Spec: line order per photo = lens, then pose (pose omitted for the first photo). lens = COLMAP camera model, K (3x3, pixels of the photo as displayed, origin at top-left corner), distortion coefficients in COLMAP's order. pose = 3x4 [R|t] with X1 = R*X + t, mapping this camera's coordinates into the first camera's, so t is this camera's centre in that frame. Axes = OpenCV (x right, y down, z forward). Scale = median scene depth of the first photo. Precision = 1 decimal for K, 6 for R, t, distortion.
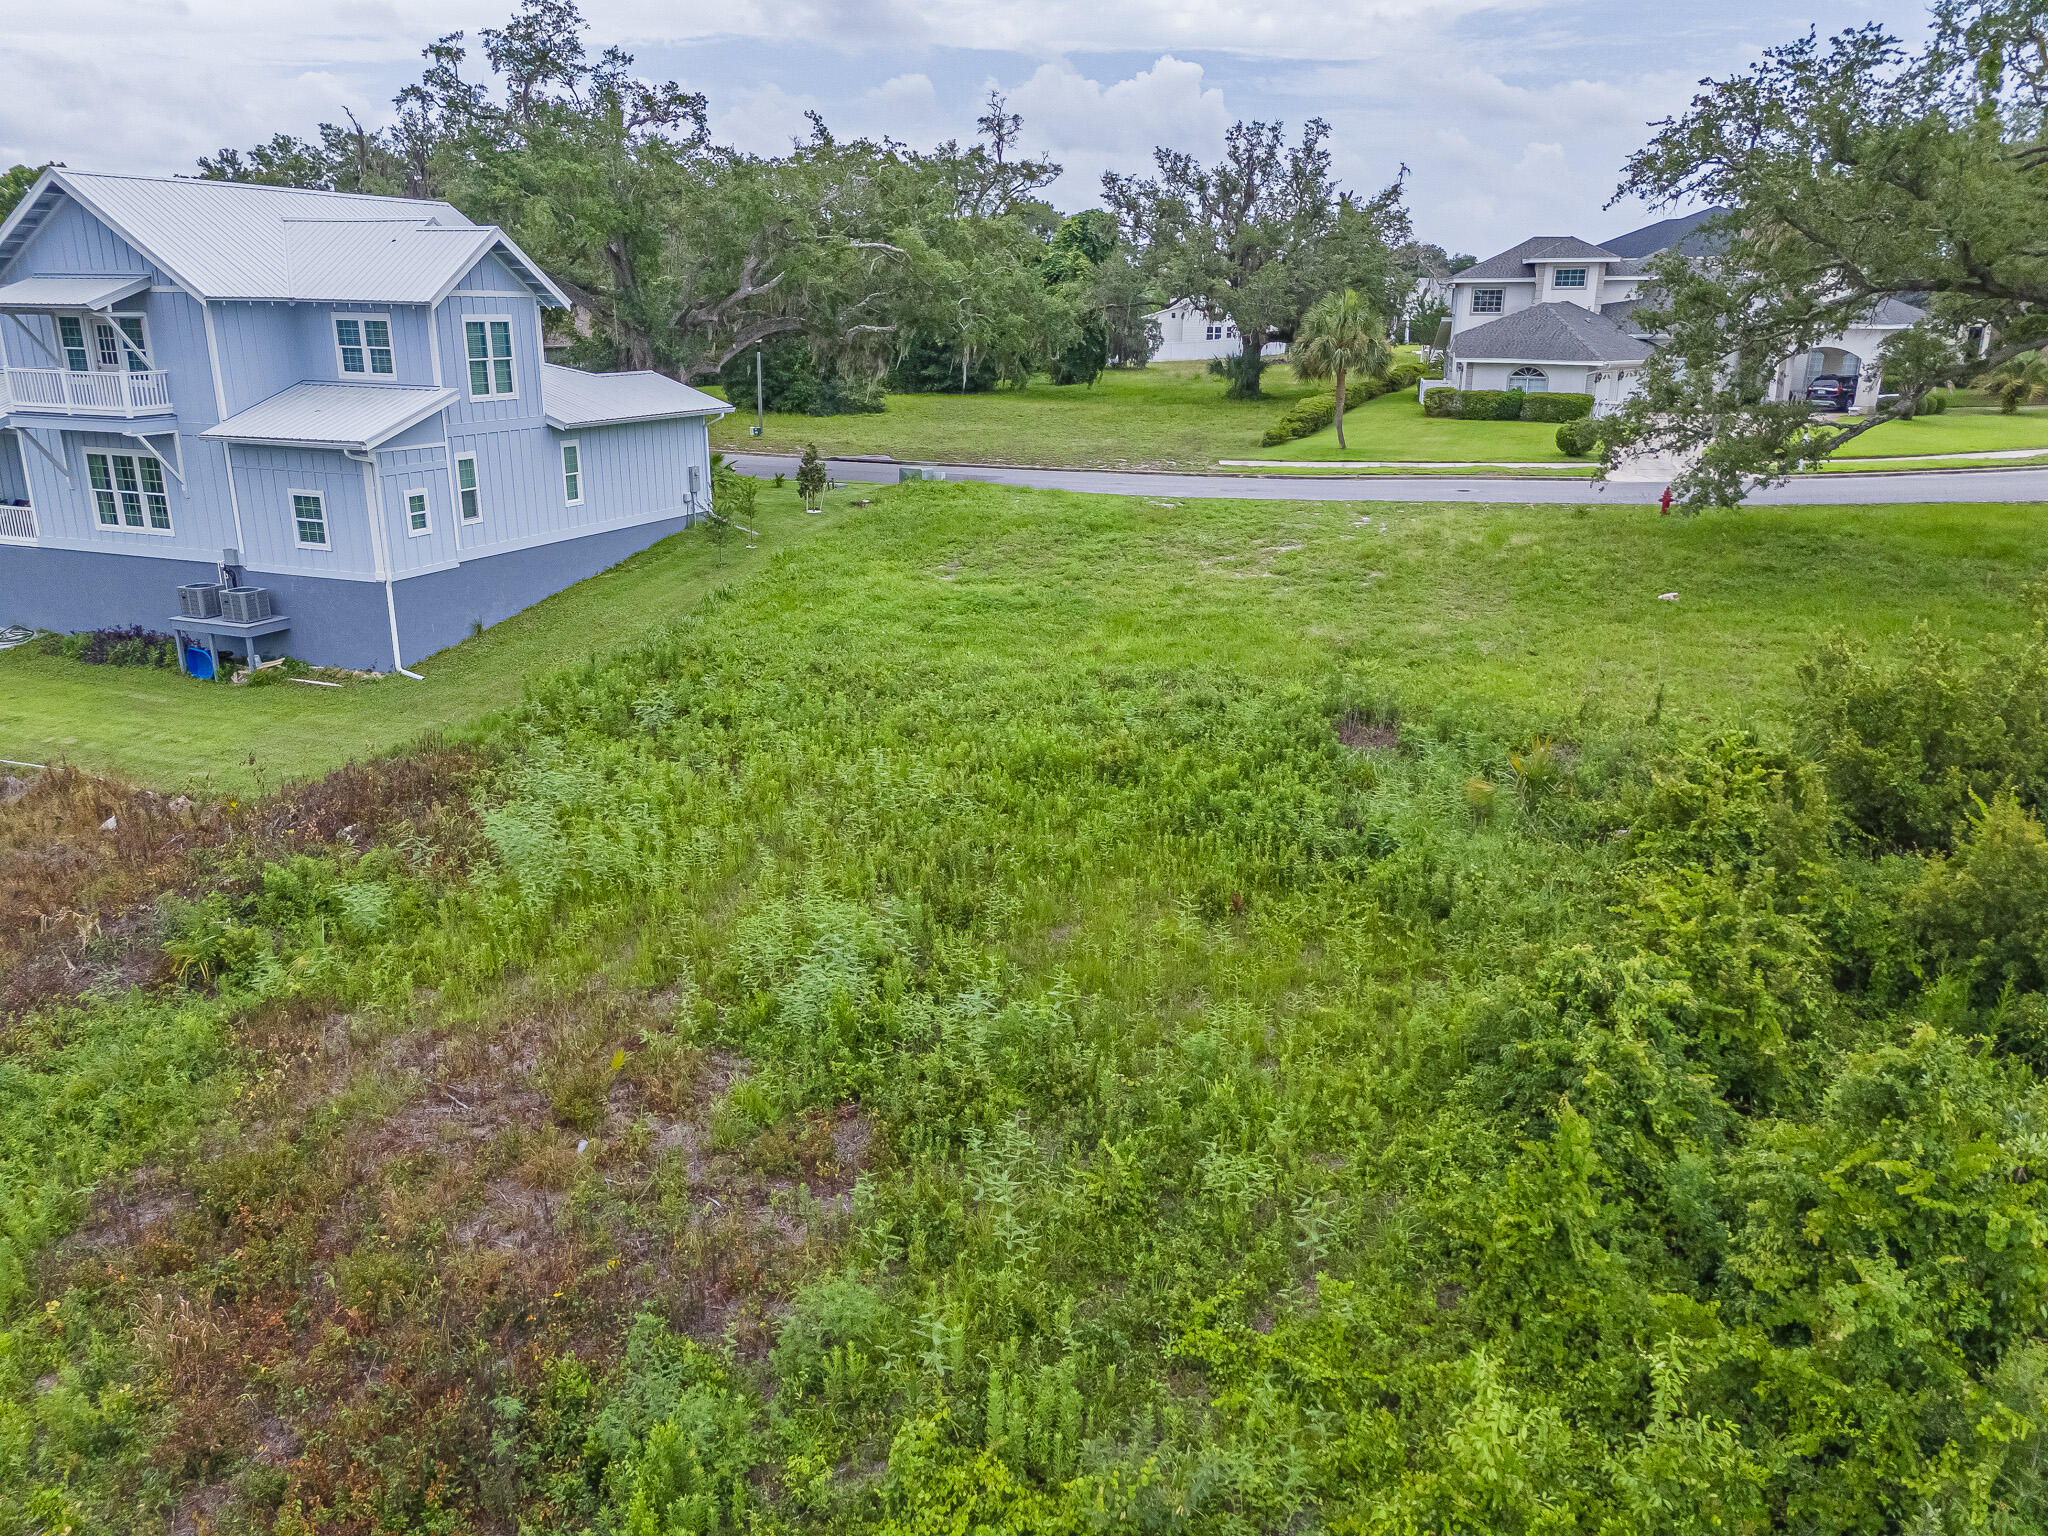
lens RADIAL K [[1506.6, 0, 1024.0], [0, 1506.6, 768.0], [0, 0, 1]] dist [0.081985, -0.085766]
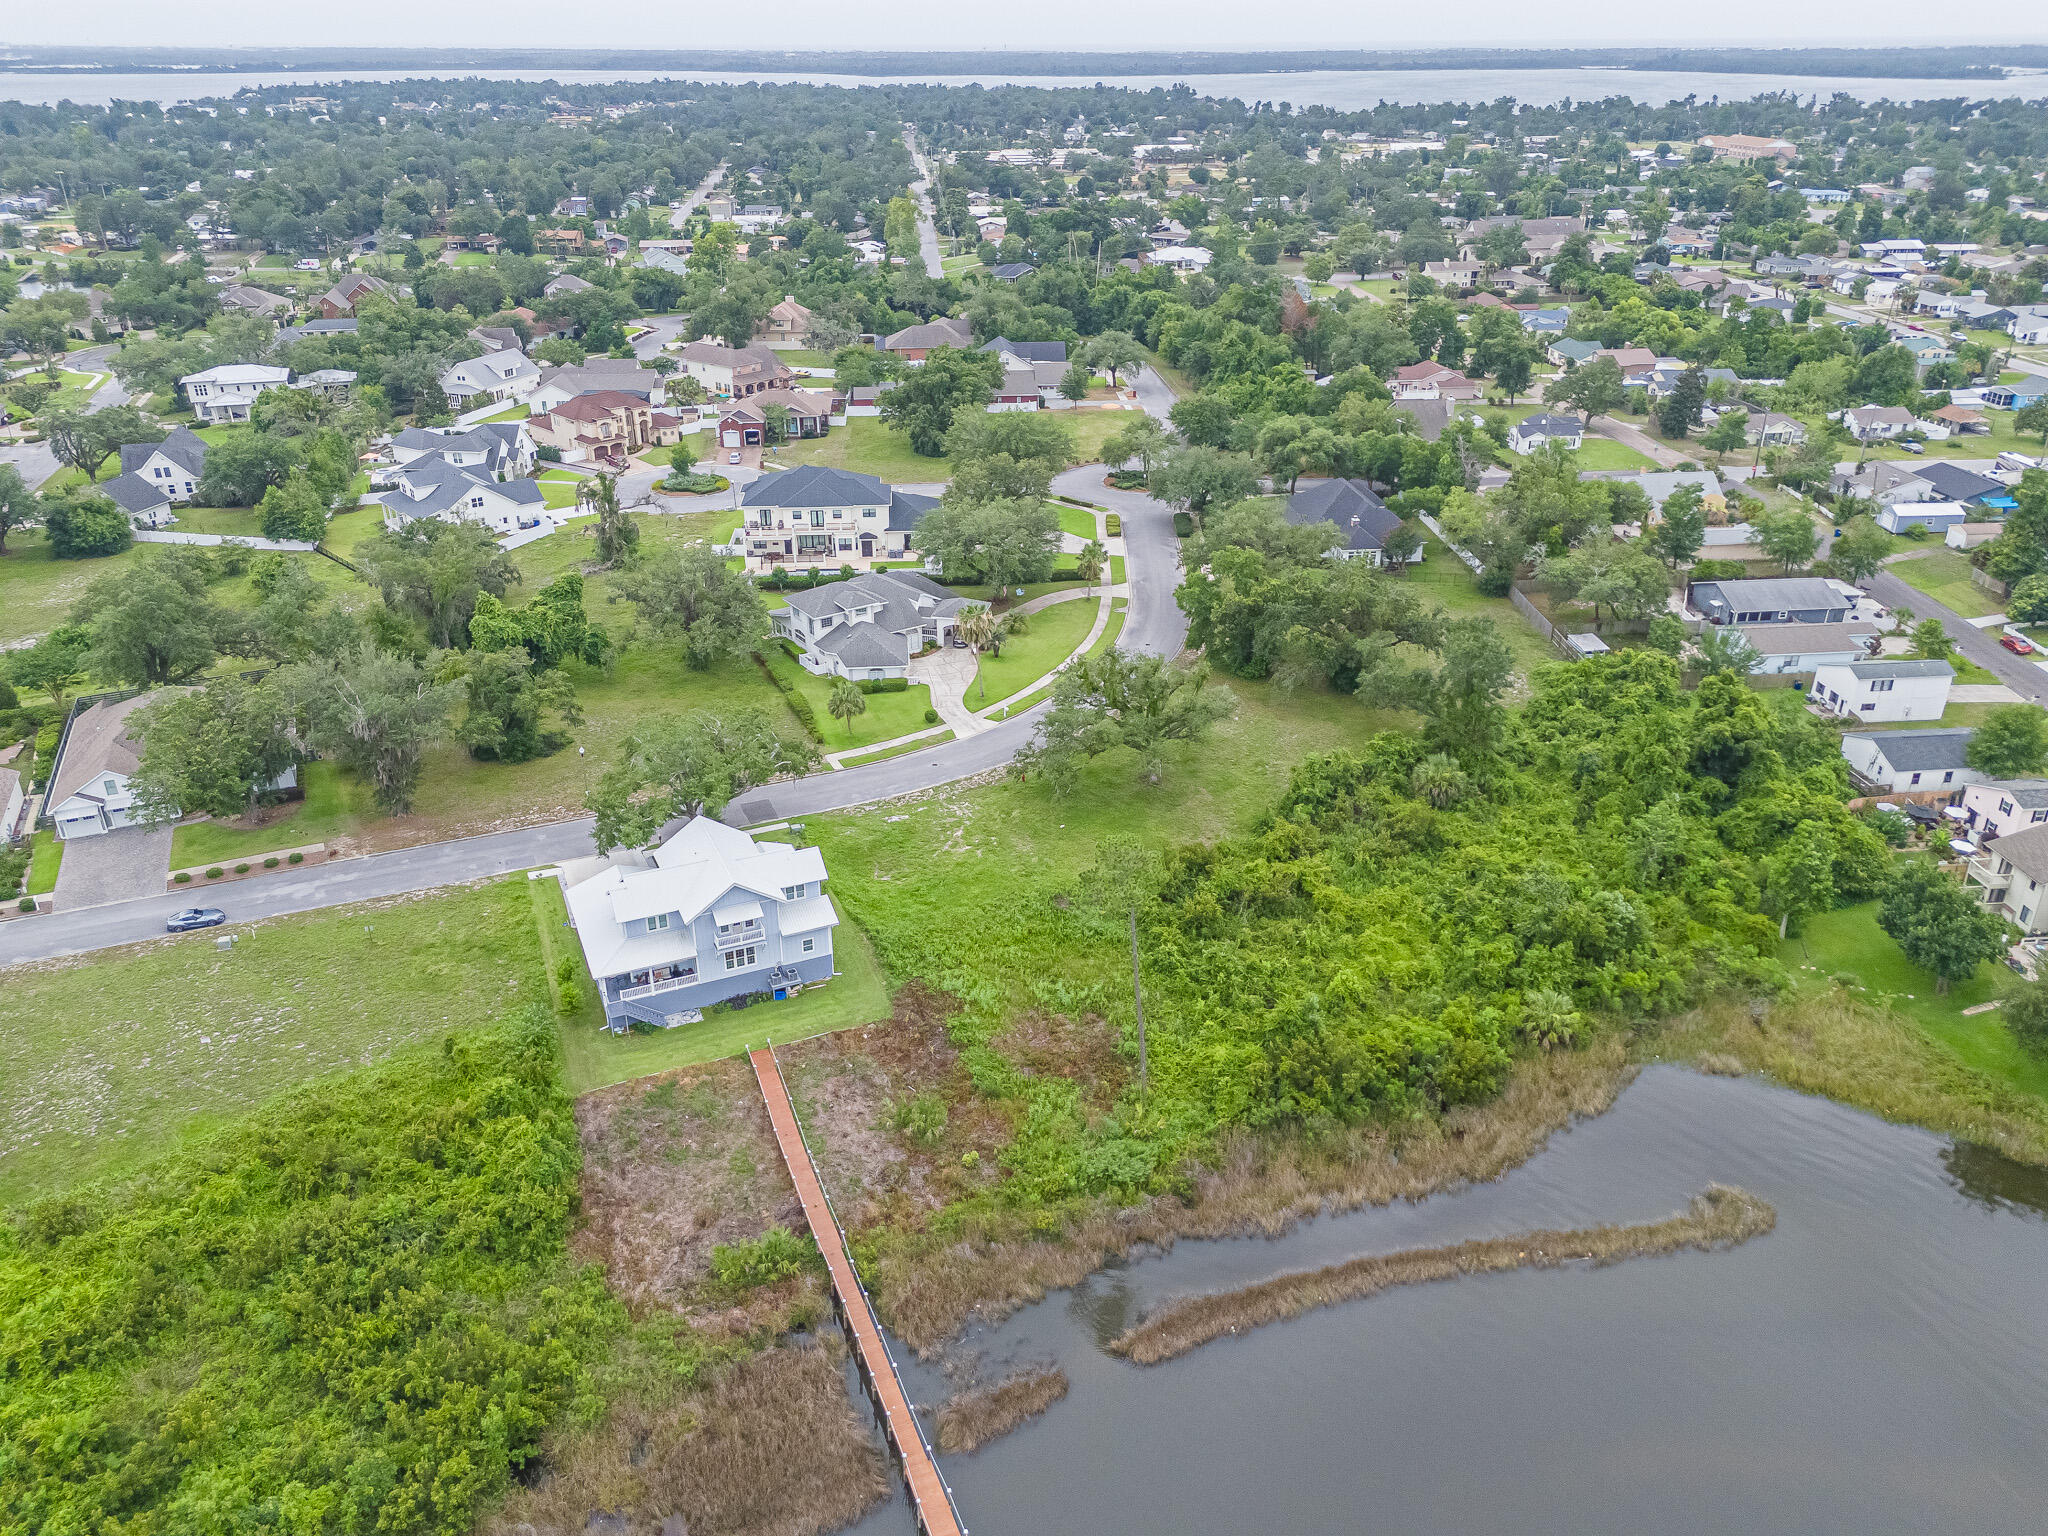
lens RADIAL K [[1464.7, 0, 1024.0], [0, 1464.7, 768.0], [0, 0, 1]] dist [0.112094, -0.219938]
pose [[0.715998, -0.310822, 0.625089, -2.355716], [0.222614, 0.950323, 0.217552, -1.322736], [-0.661657, -0.016613, 0.749623, -2.100942]]
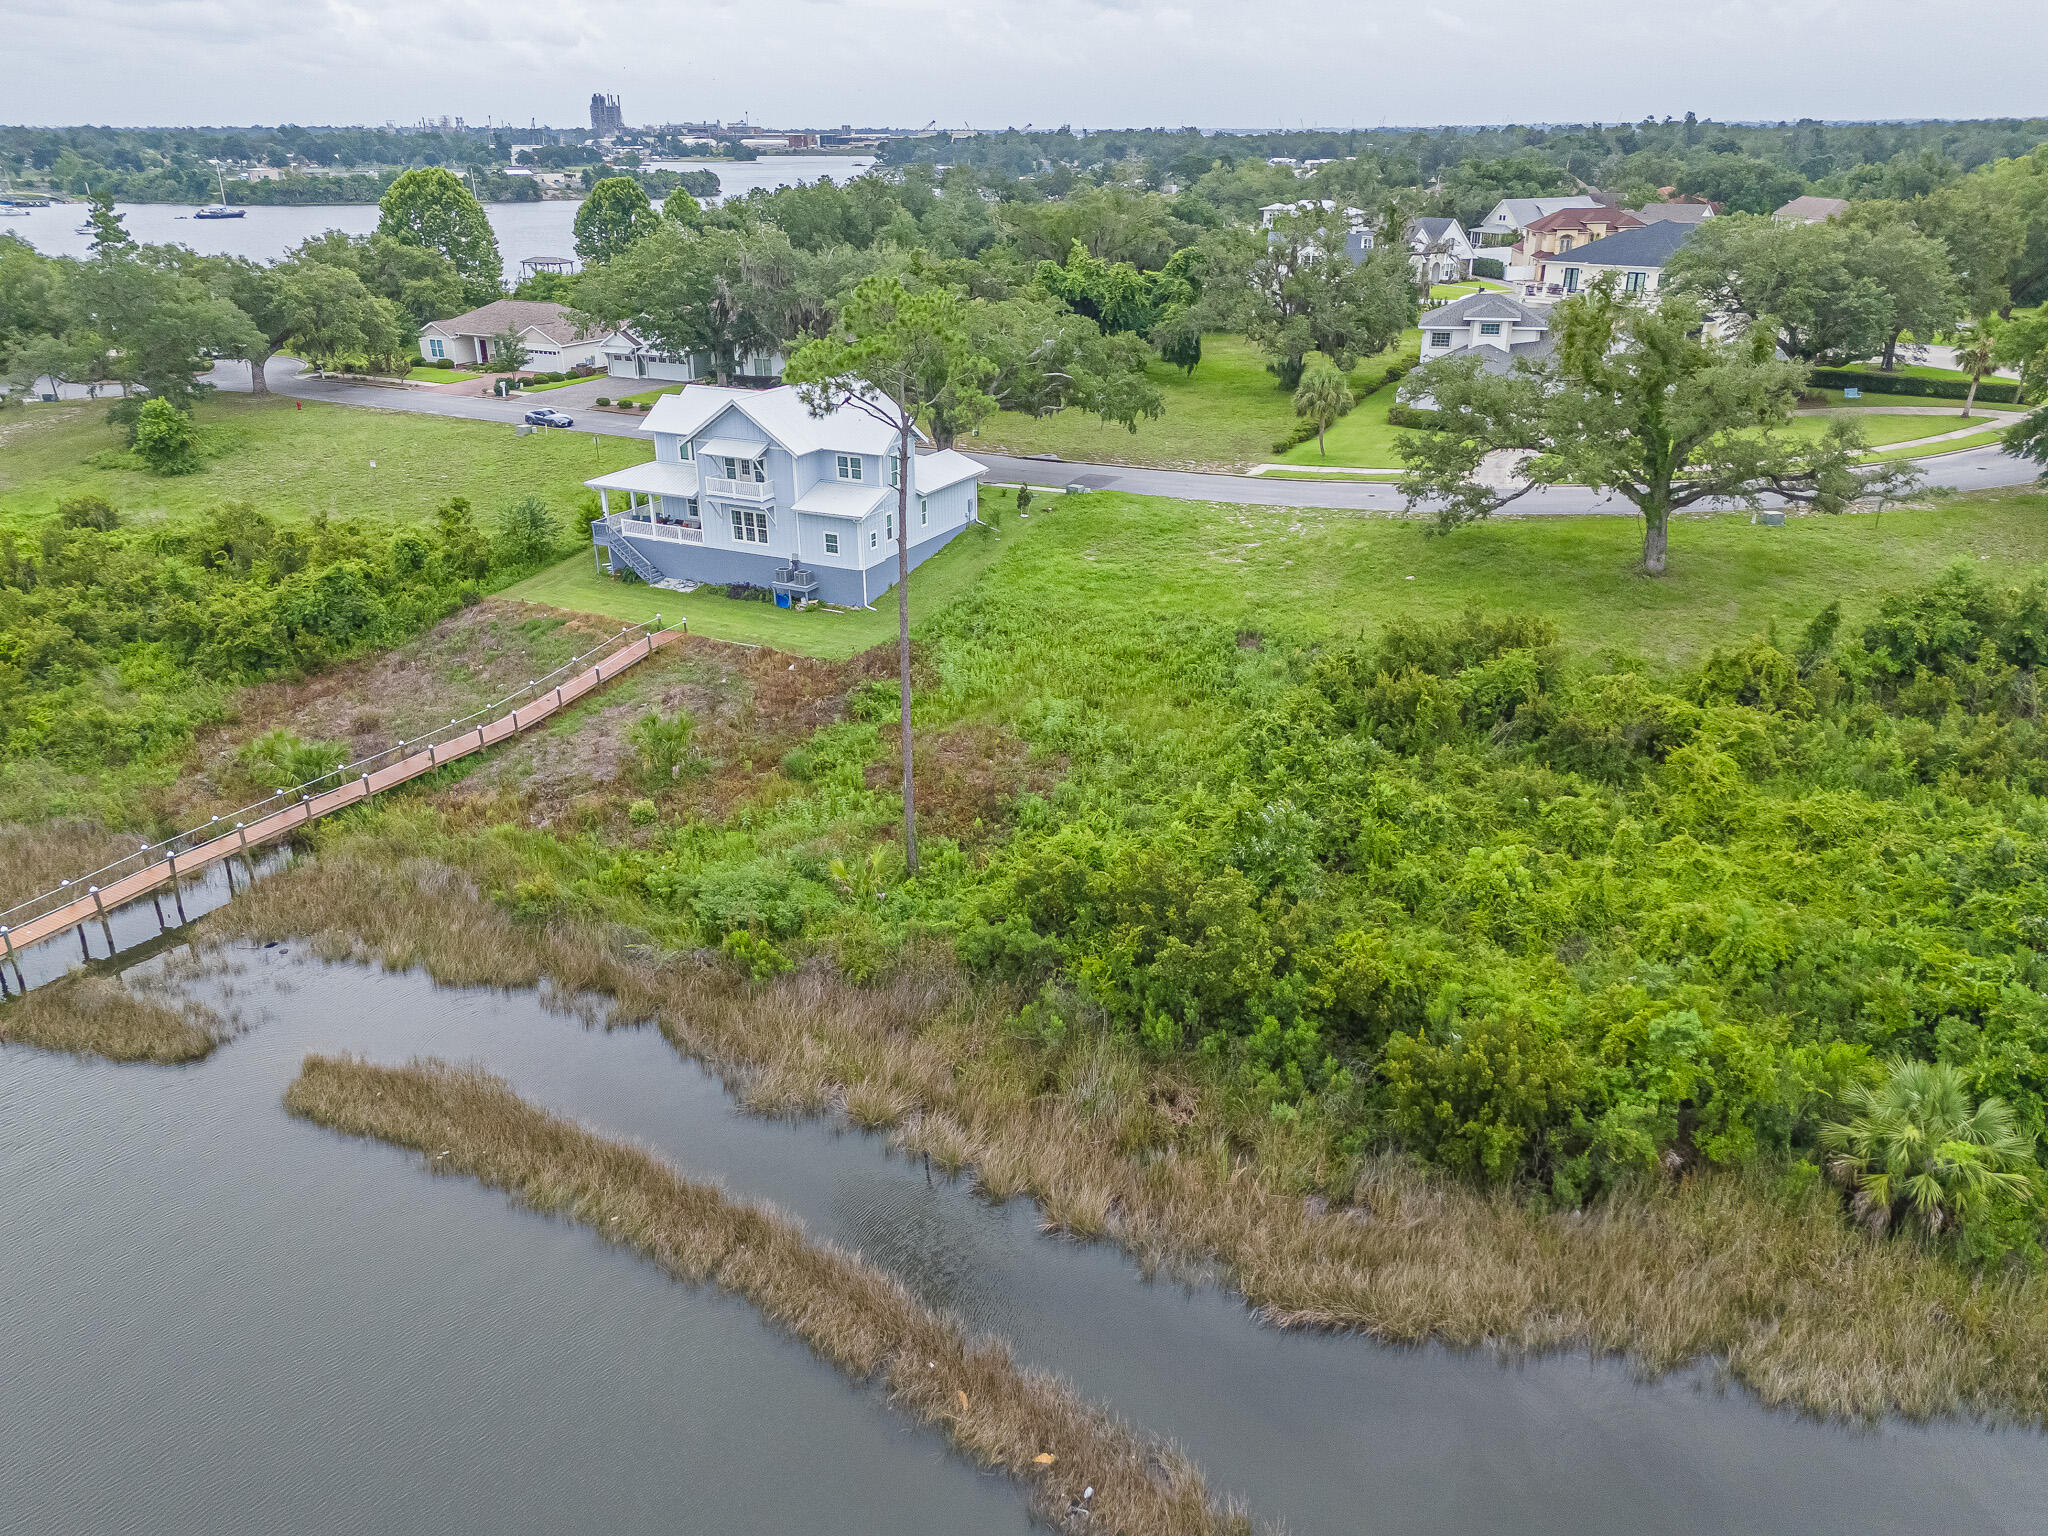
lens RADIAL K [[1461.6, 0, 1024.0], [0, 1461.6, 768.0], [0, 0, 1]] dist [0.193858, -0.201790]
pose [[0.996024, 0.023083, -0.086043, 0.054983], [-0.014022, 0.994430, 0.104458, -0.062893], [0.087975, -0.102836, 0.990800, -1.493246]]
